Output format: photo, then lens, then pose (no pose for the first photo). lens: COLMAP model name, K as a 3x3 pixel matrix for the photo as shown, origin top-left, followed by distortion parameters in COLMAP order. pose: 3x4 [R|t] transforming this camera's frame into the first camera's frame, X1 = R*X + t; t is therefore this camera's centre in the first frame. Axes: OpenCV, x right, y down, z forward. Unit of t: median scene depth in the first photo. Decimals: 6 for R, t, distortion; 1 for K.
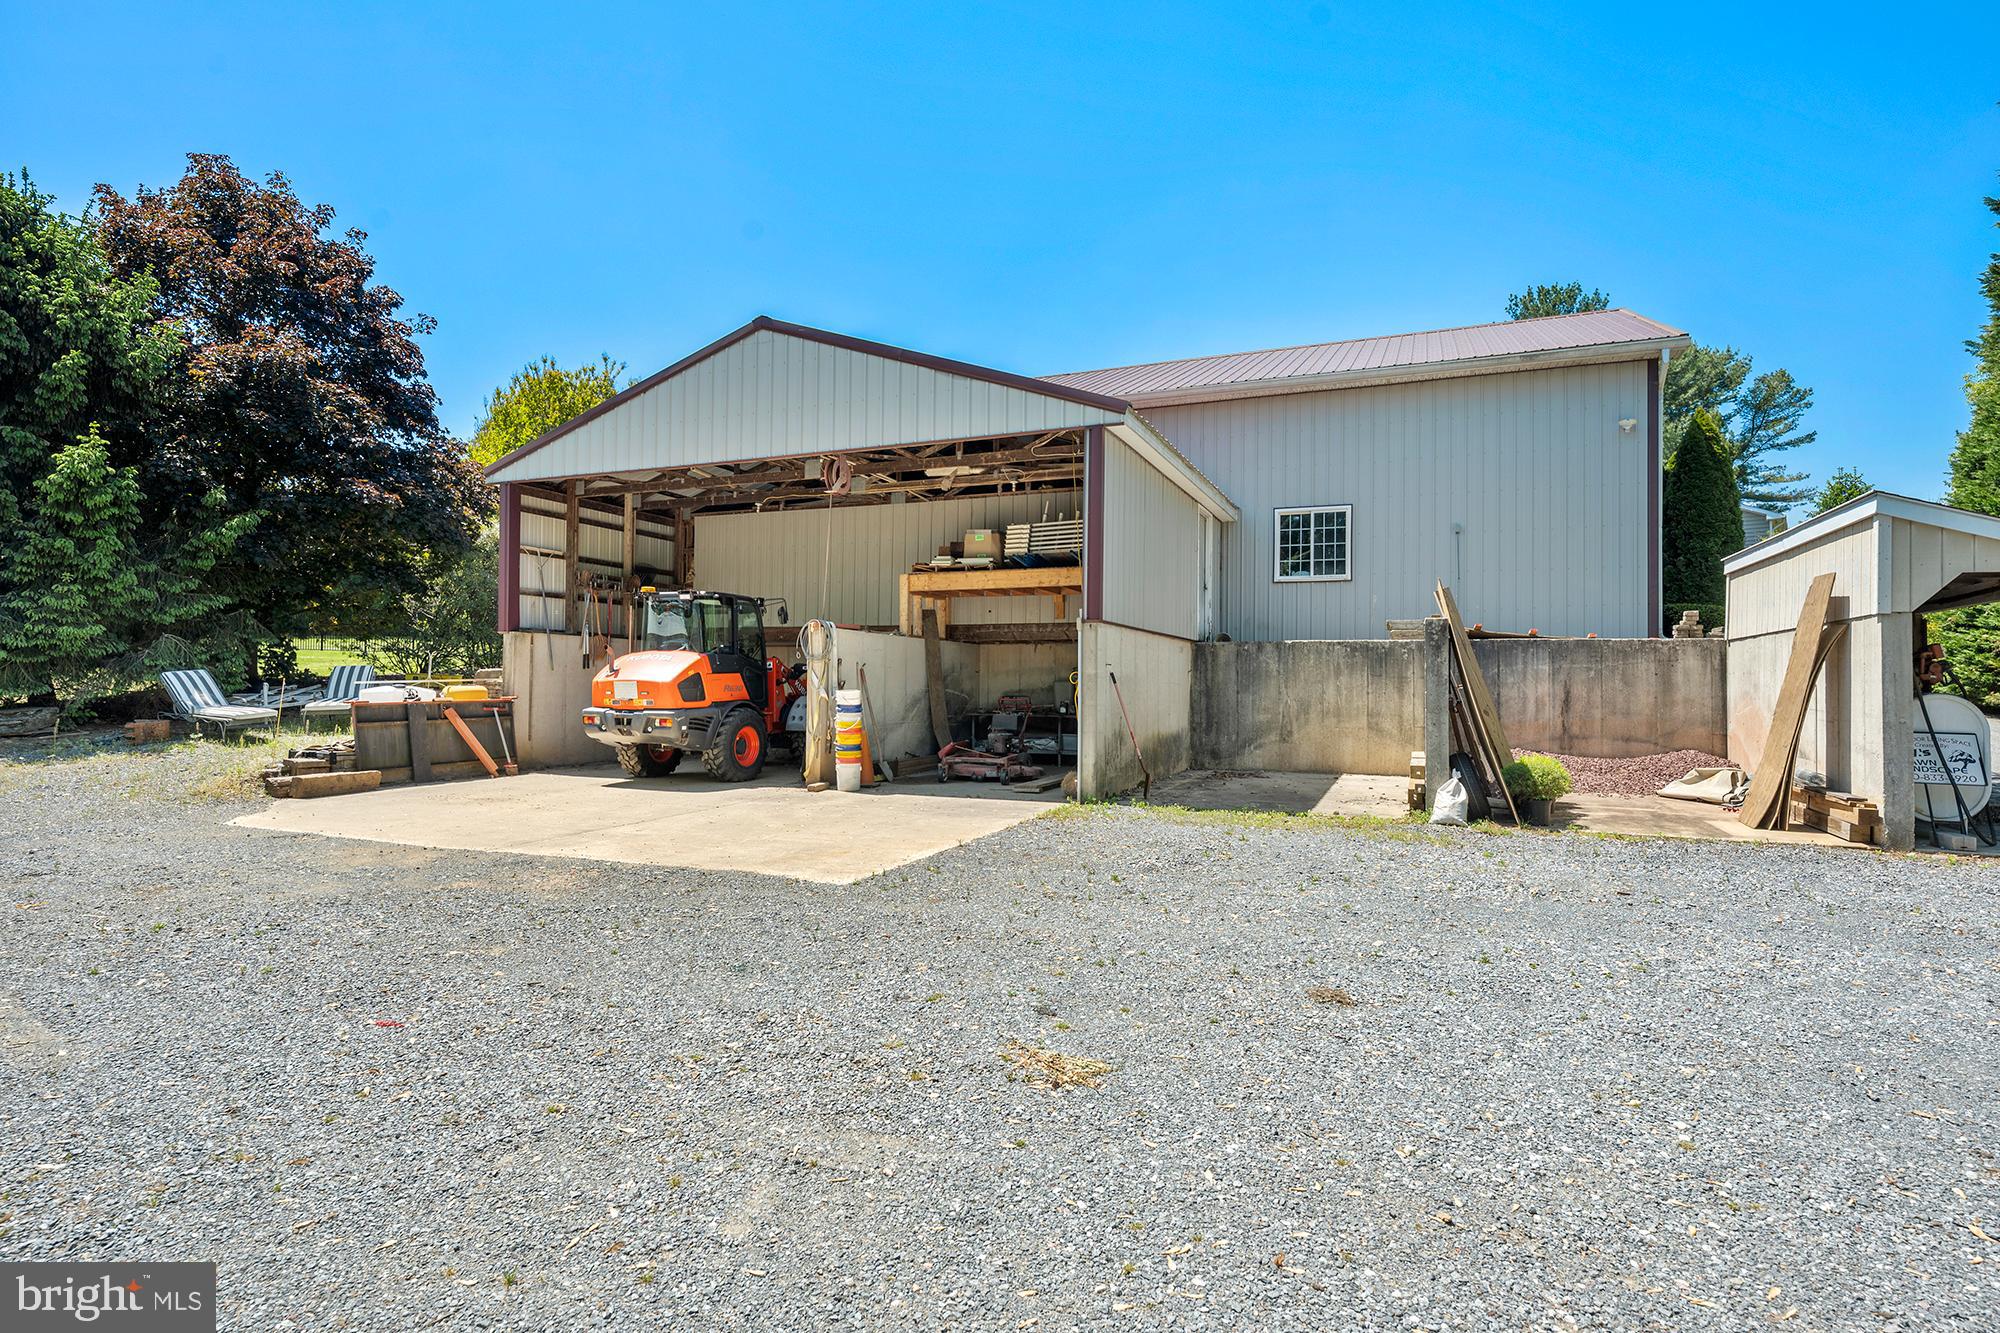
lens RADIAL K [[1024.6, 0, 997.7], [0, 1024.6, 674.1], [0, 0, 1]] dist [0.001434, -0.000147]
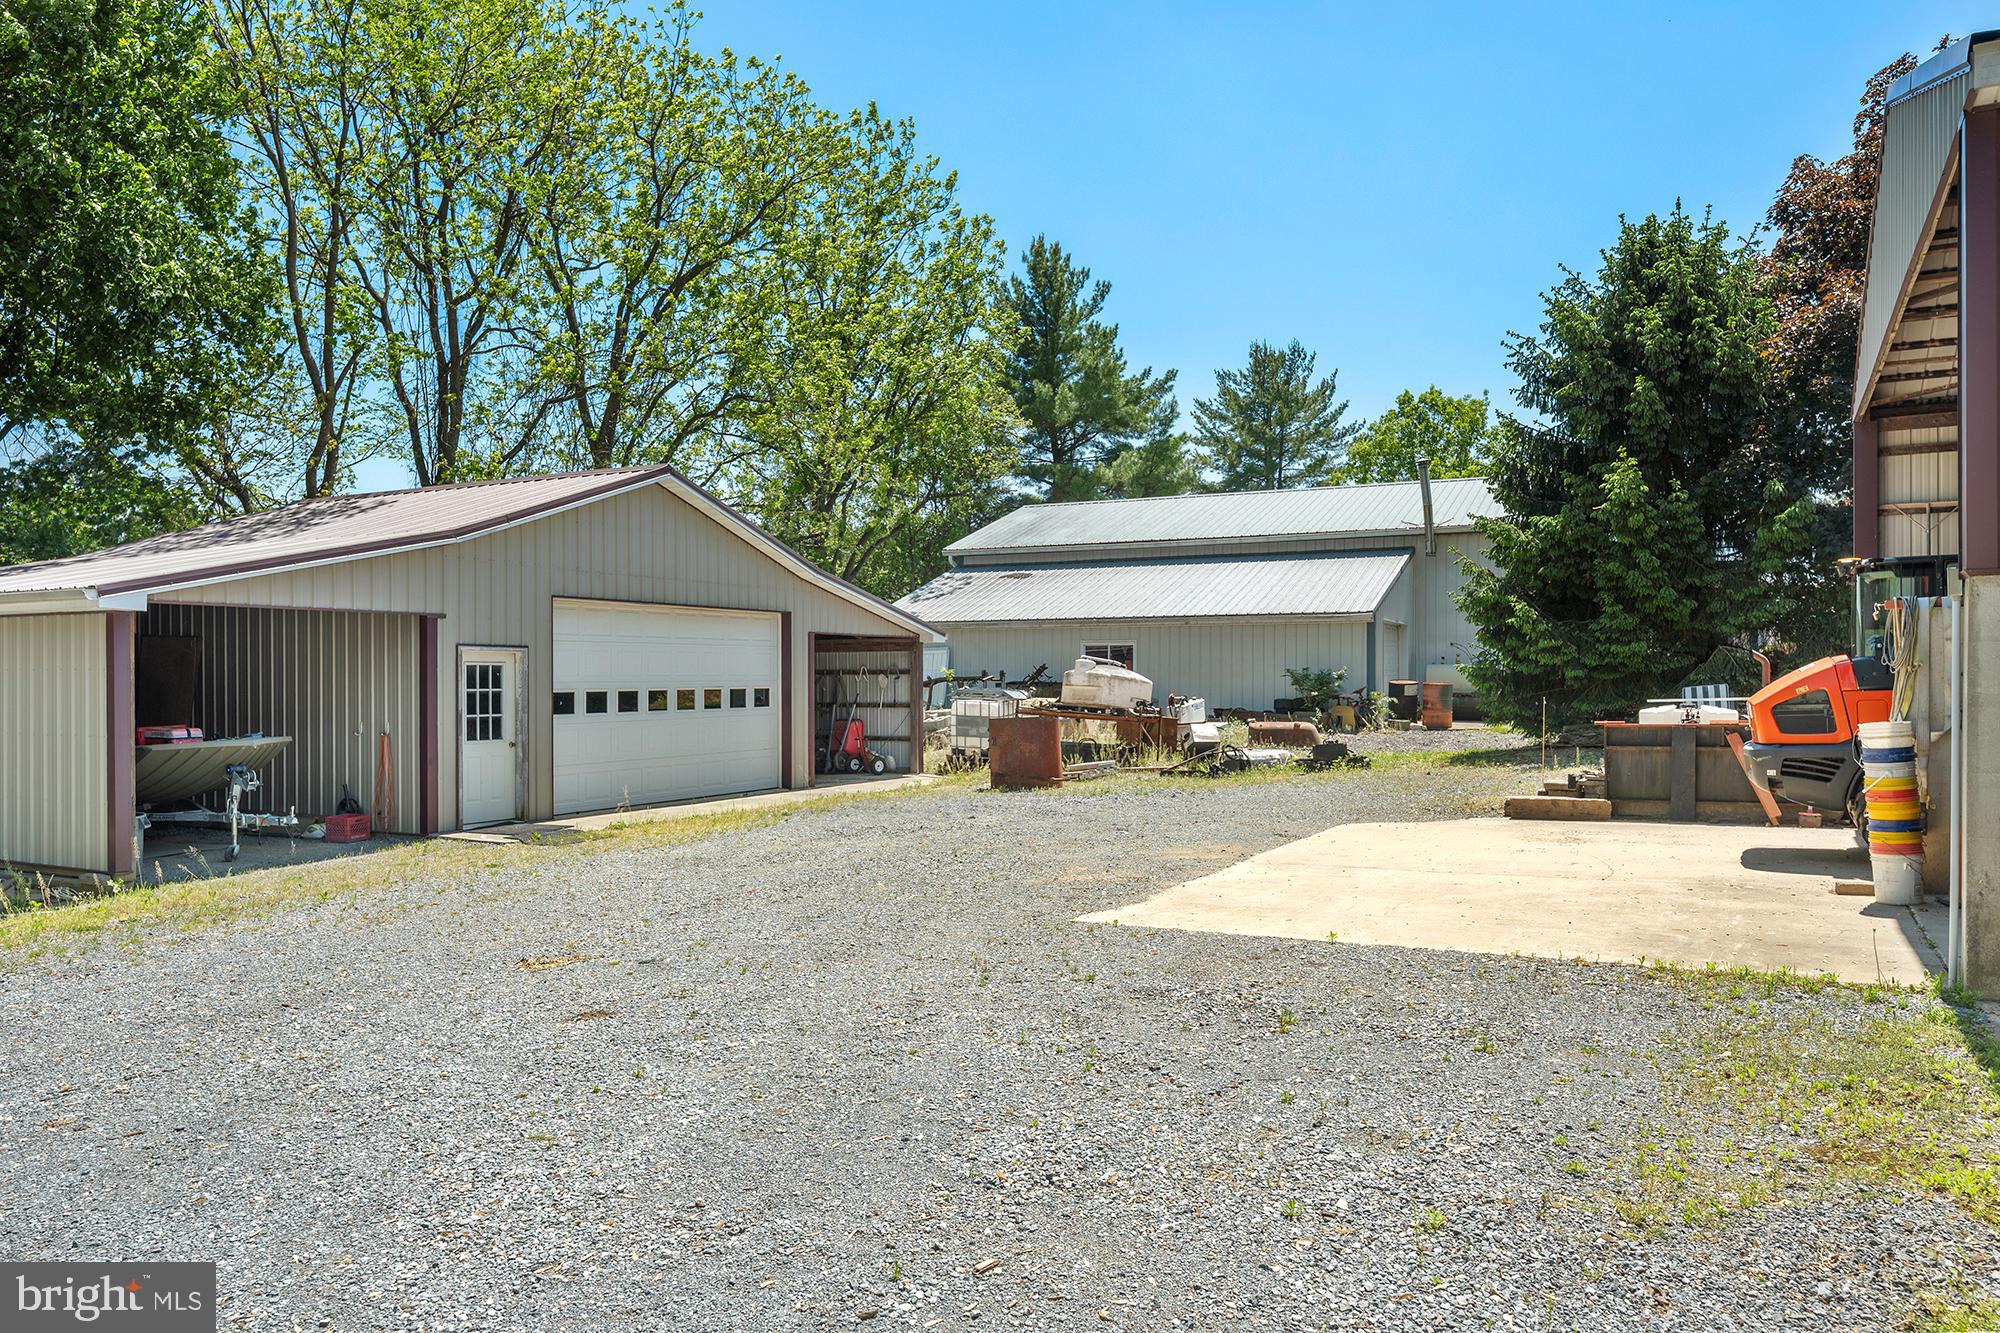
lens RADIAL K [[1373.6, 0, 996.3], [0, 1373.6, 677.8], [0, 0, 1]] dist [-0.002733, 0.001116]
pose [[-0.114088, -0.010117, -0.993419, 0.554568], [0.016364, 0.999793, -0.012061, -0.005948], [0.993336, -0.017633, -0.113899, 0.518377]]
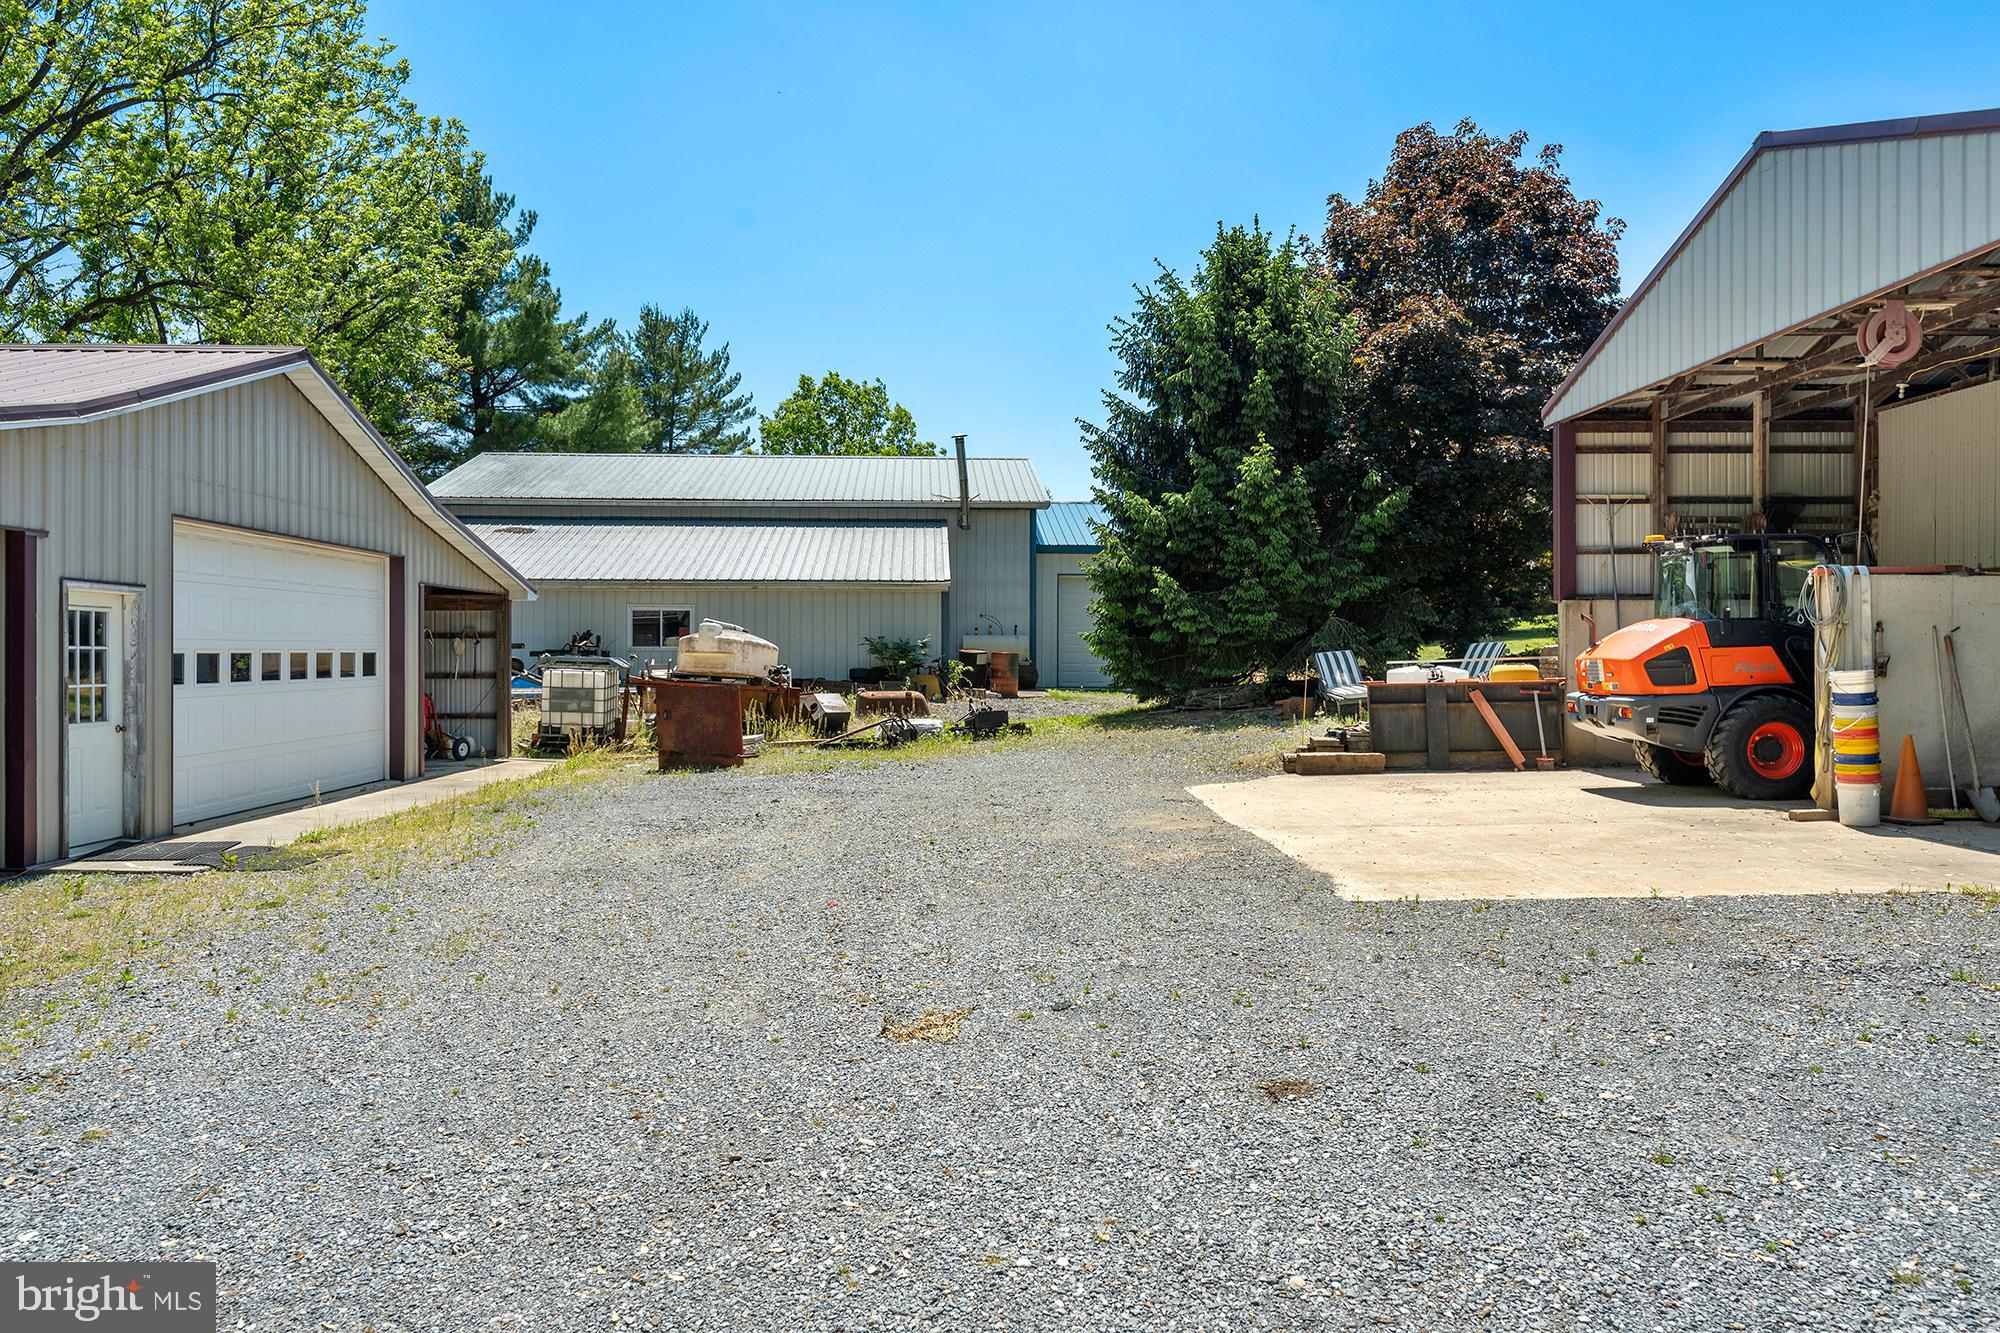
lens RADIAL K [[1367.2, 0, 998.5], [0, 1367.2, 657.5], [0, 0, 1]] dist [0.000739, -0.000005]
pose [[0.395080, -0.008925, -0.918603, 0.375376], [0.018075, 0.999835, -0.001940, -0.000630], [0.918469, -0.015837, 0.395176, 0.134884]]
